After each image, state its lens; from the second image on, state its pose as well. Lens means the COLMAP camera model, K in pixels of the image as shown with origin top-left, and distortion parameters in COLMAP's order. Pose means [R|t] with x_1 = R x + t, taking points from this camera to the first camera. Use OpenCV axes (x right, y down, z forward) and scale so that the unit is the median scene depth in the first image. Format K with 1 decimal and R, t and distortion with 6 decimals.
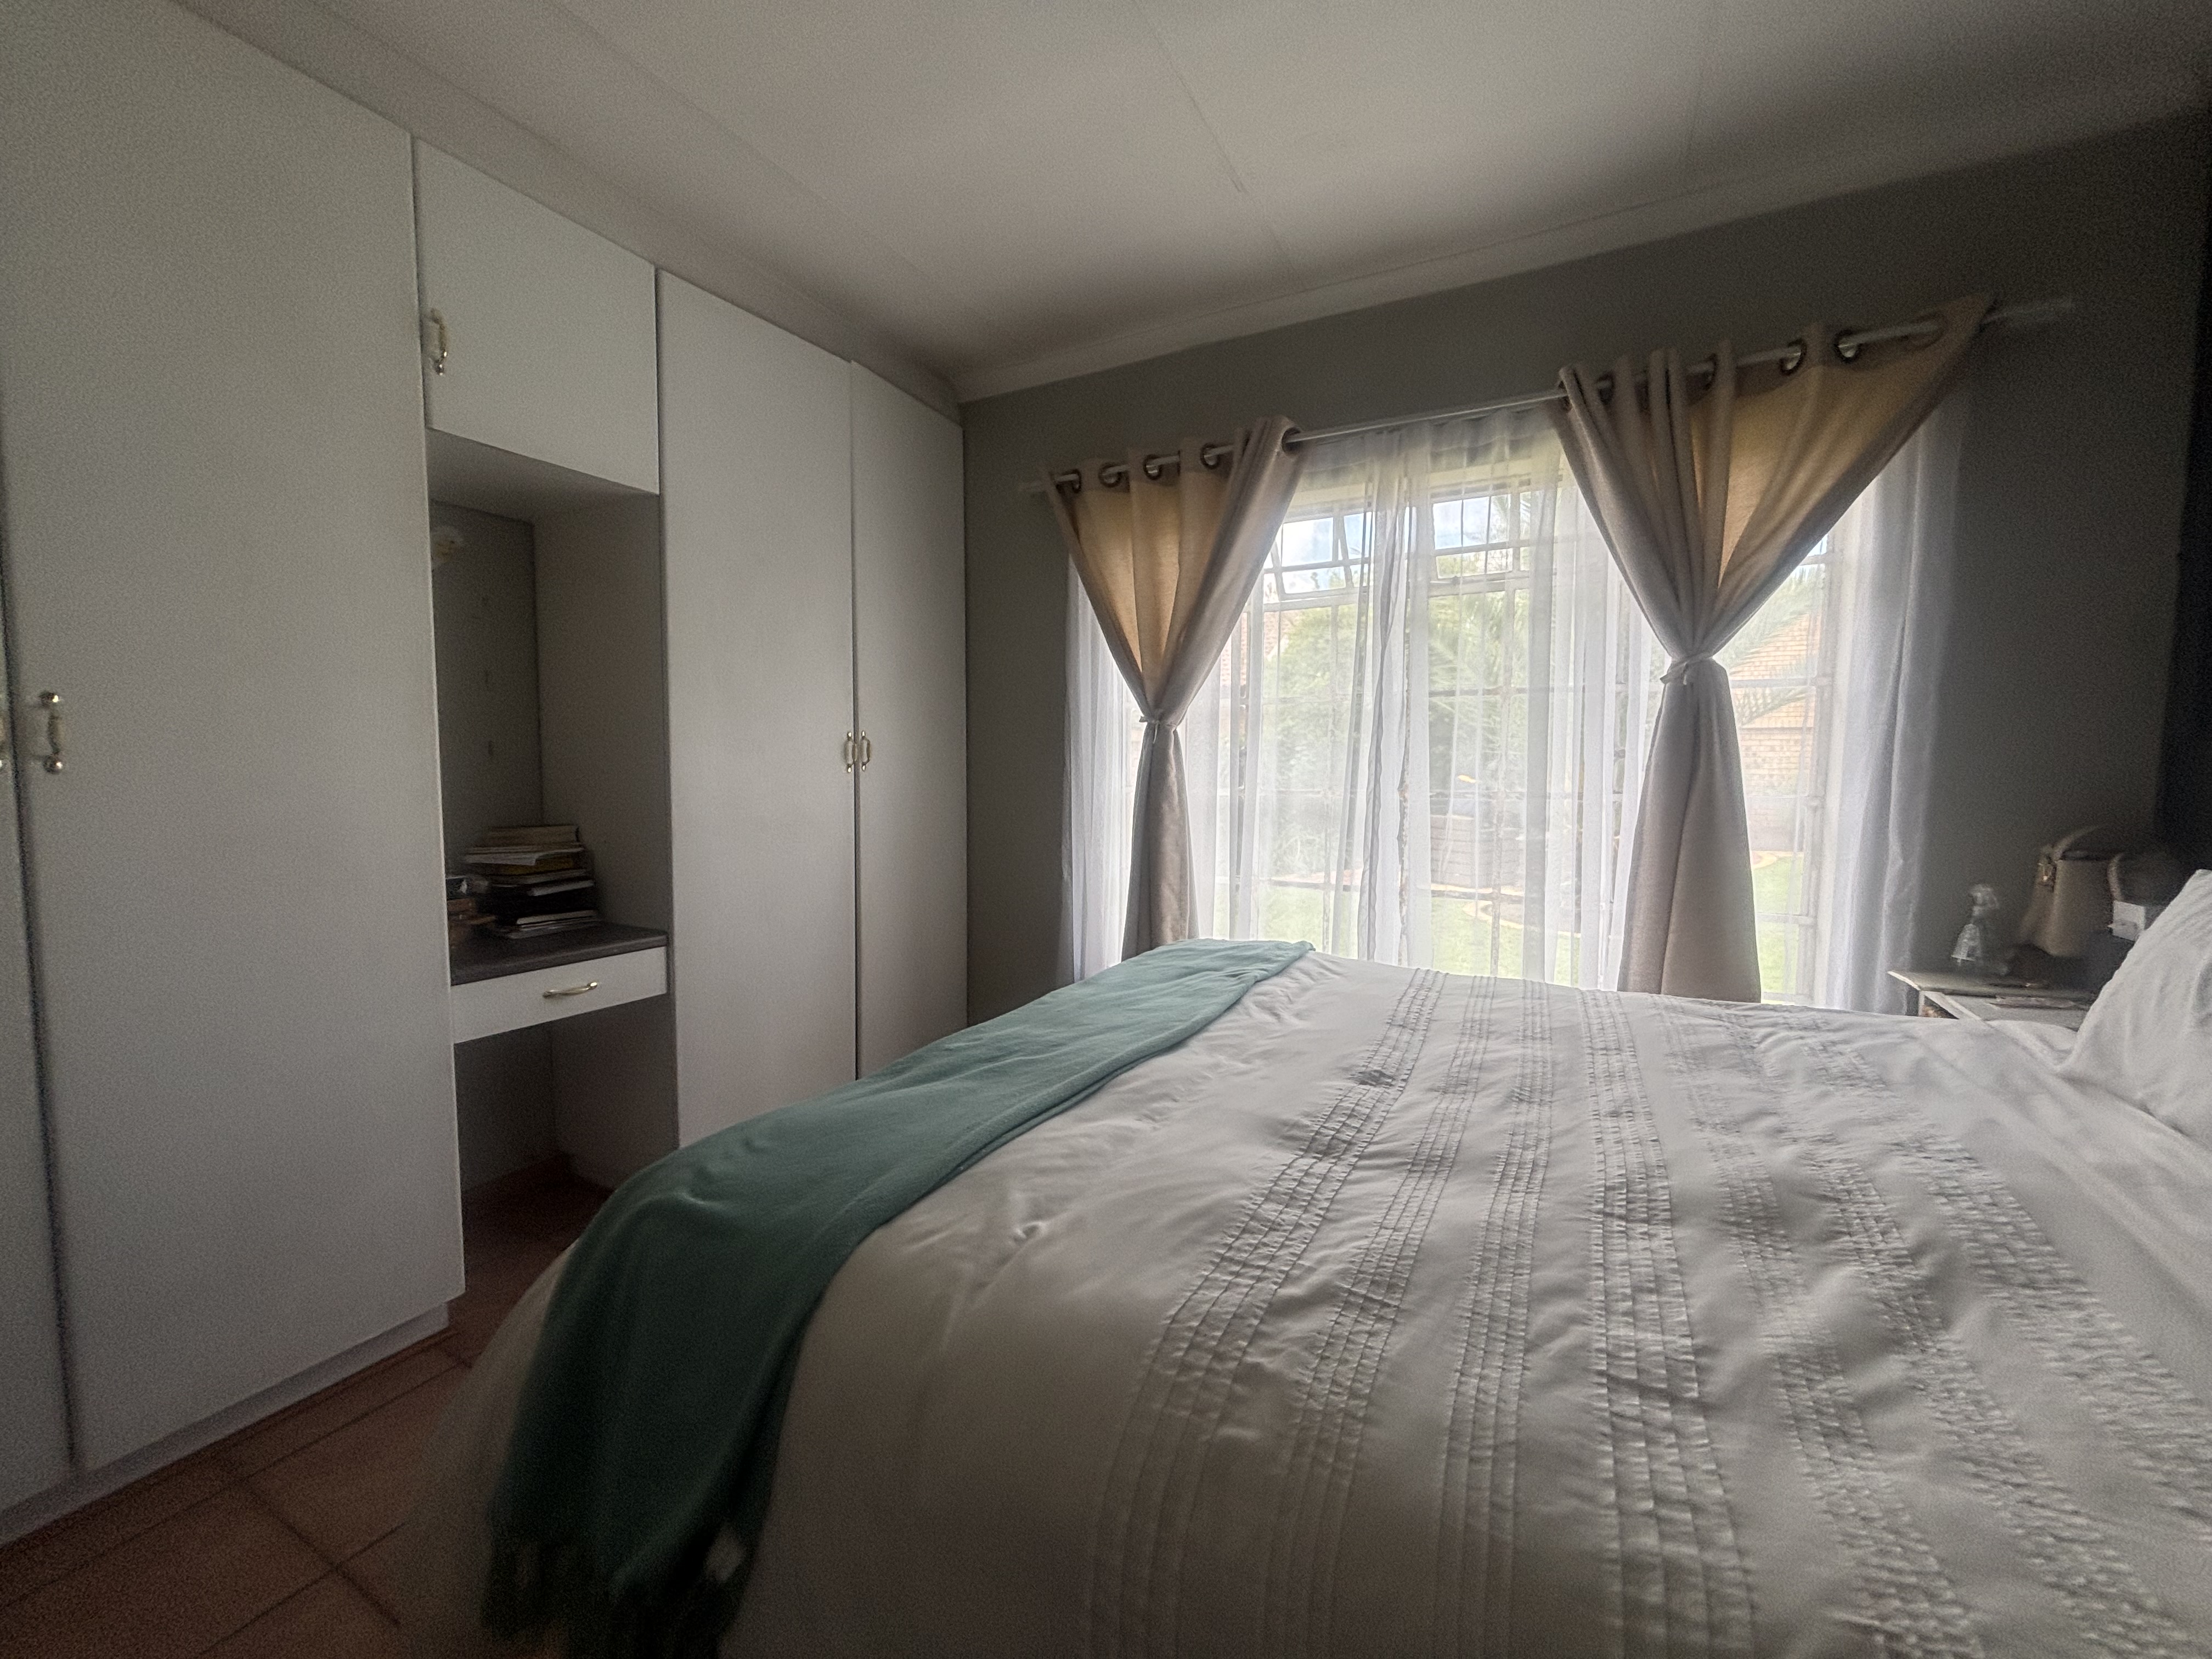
lens RADIAL K [[887.7, 0, 1102.7], [0, 887.7, 826.5], [0, 0, 1]] dist [-0.001541, -0.000666]
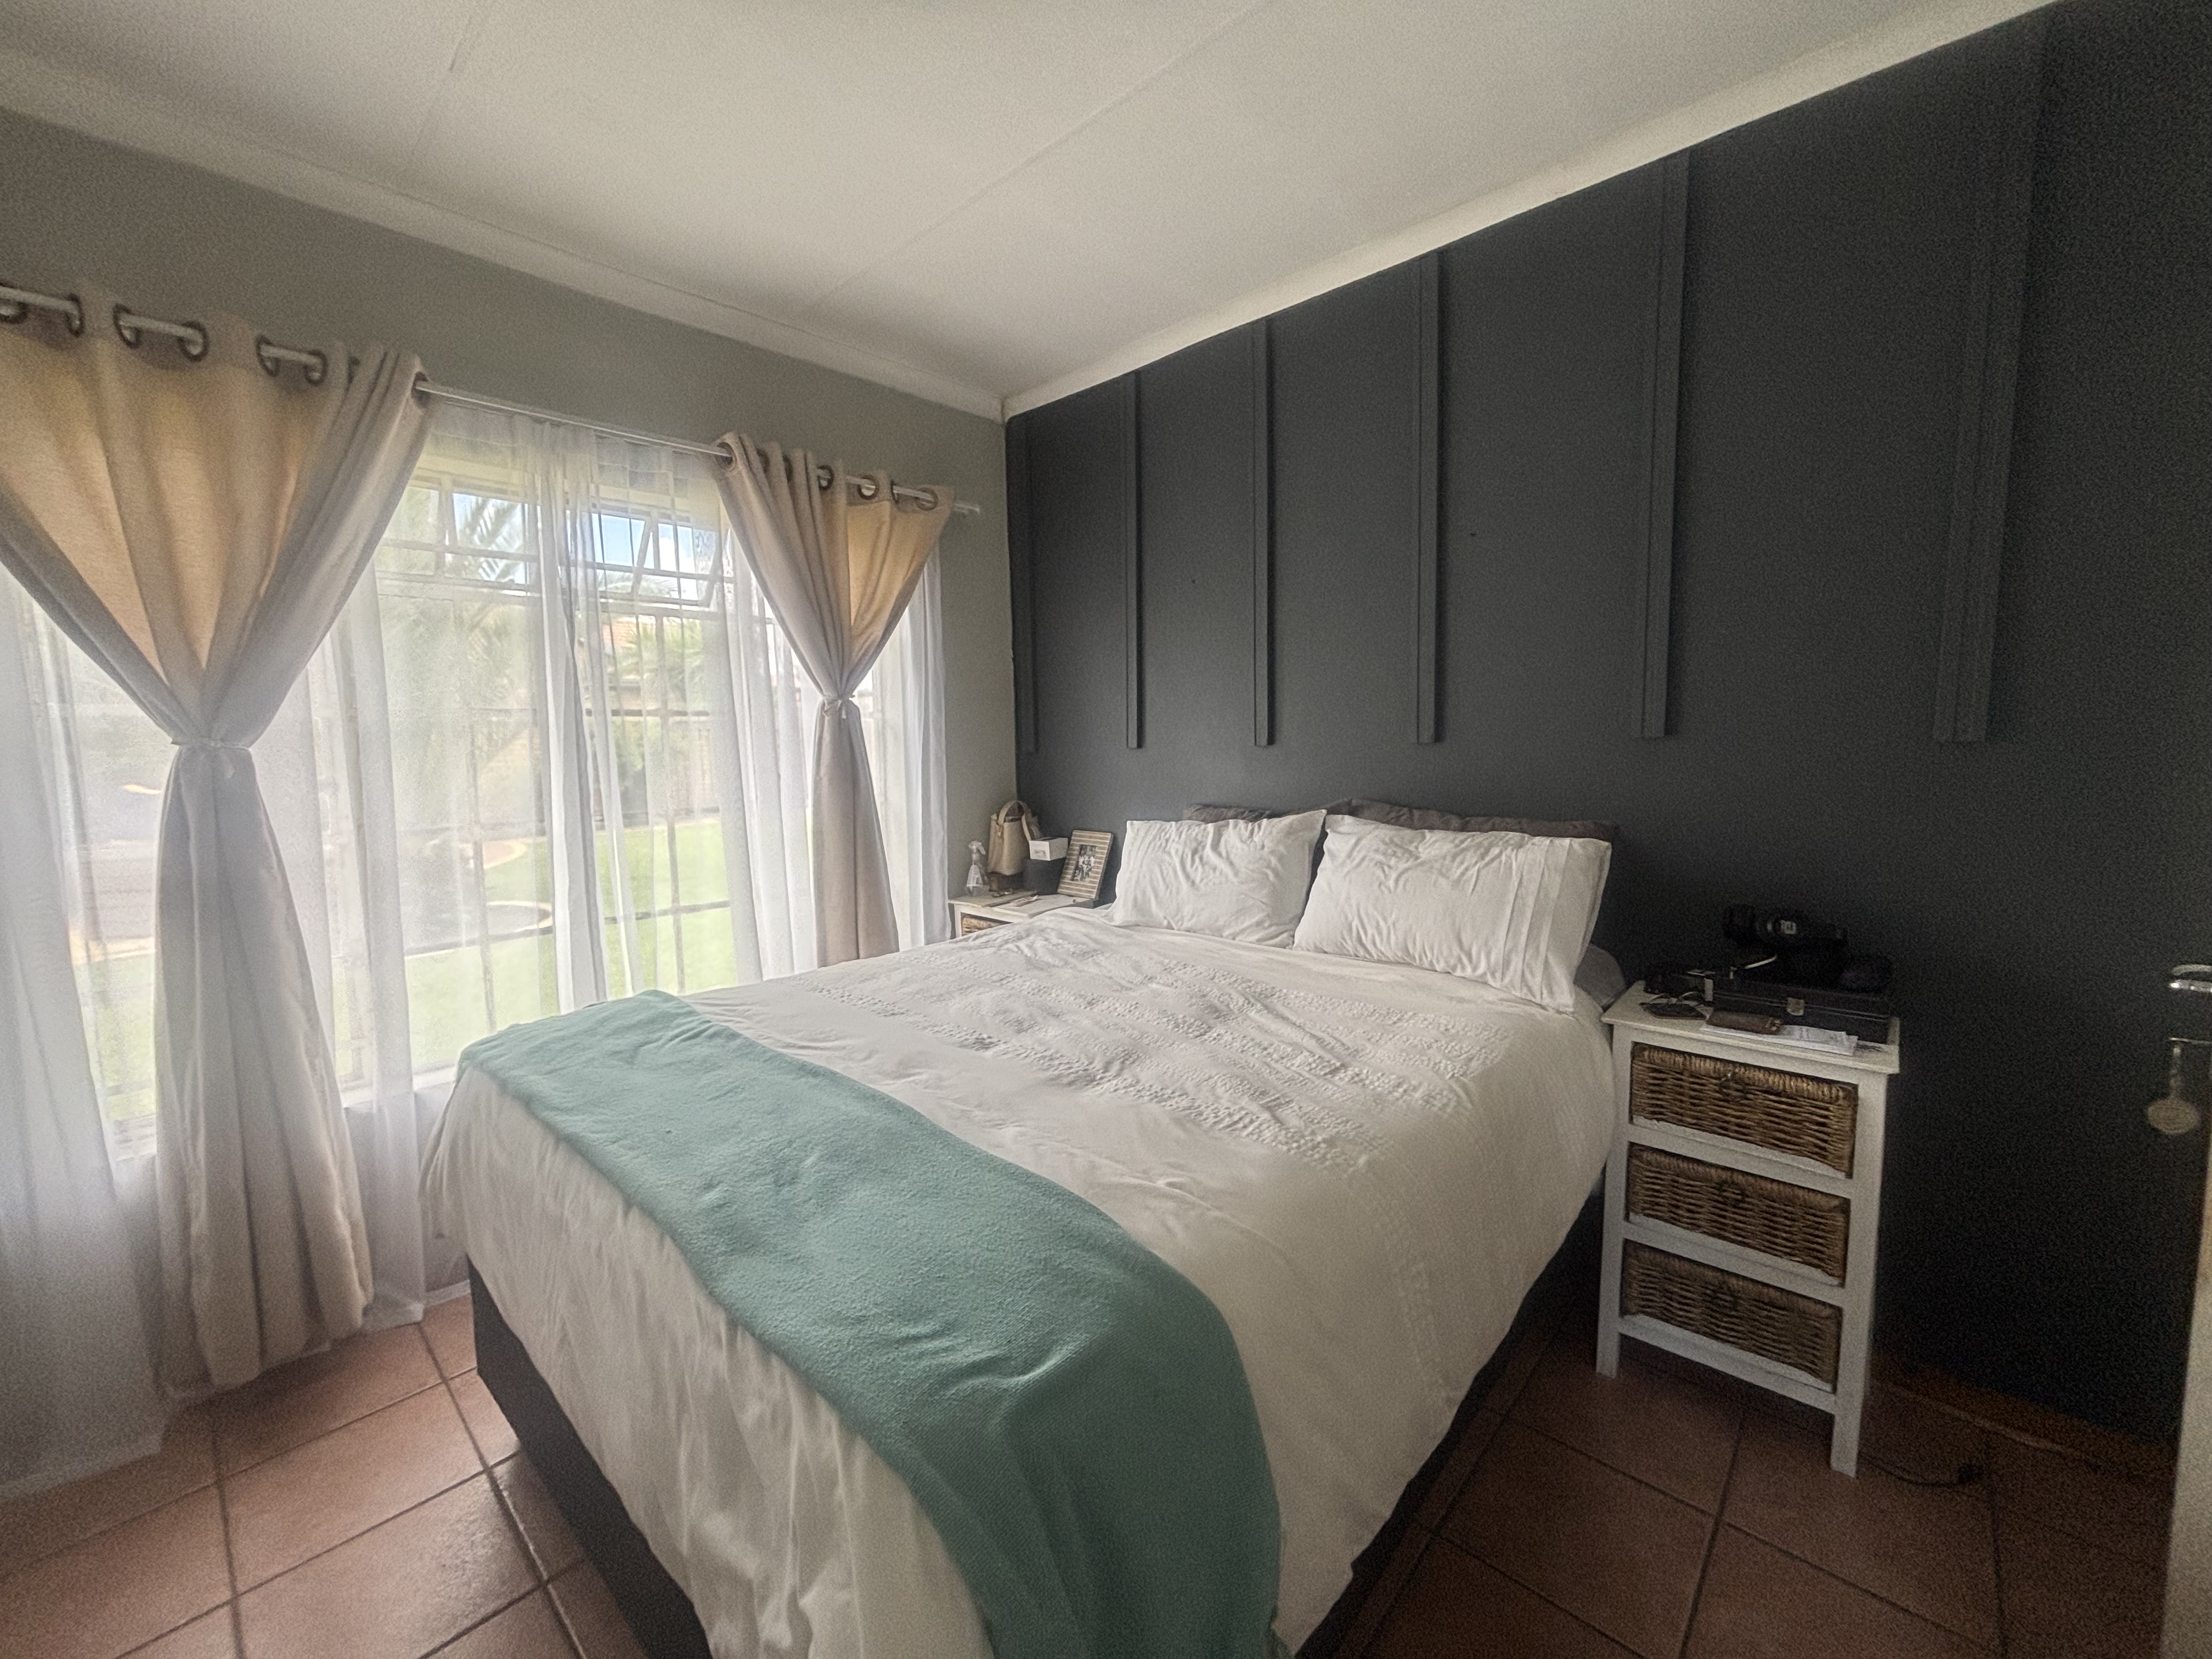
lens RADIAL K [[887.7, 0, 1102.7], [0, 887.7, 826.5], [0, 0, 1]] dist [-0.001541, -0.000666]
pose [[0.252820, -0.102337, 0.962086, -0.590417], [0.091599, 0.992456, 0.081496, -0.080153], [-0.963167, 0.067522, 0.260287, 0.332598]]
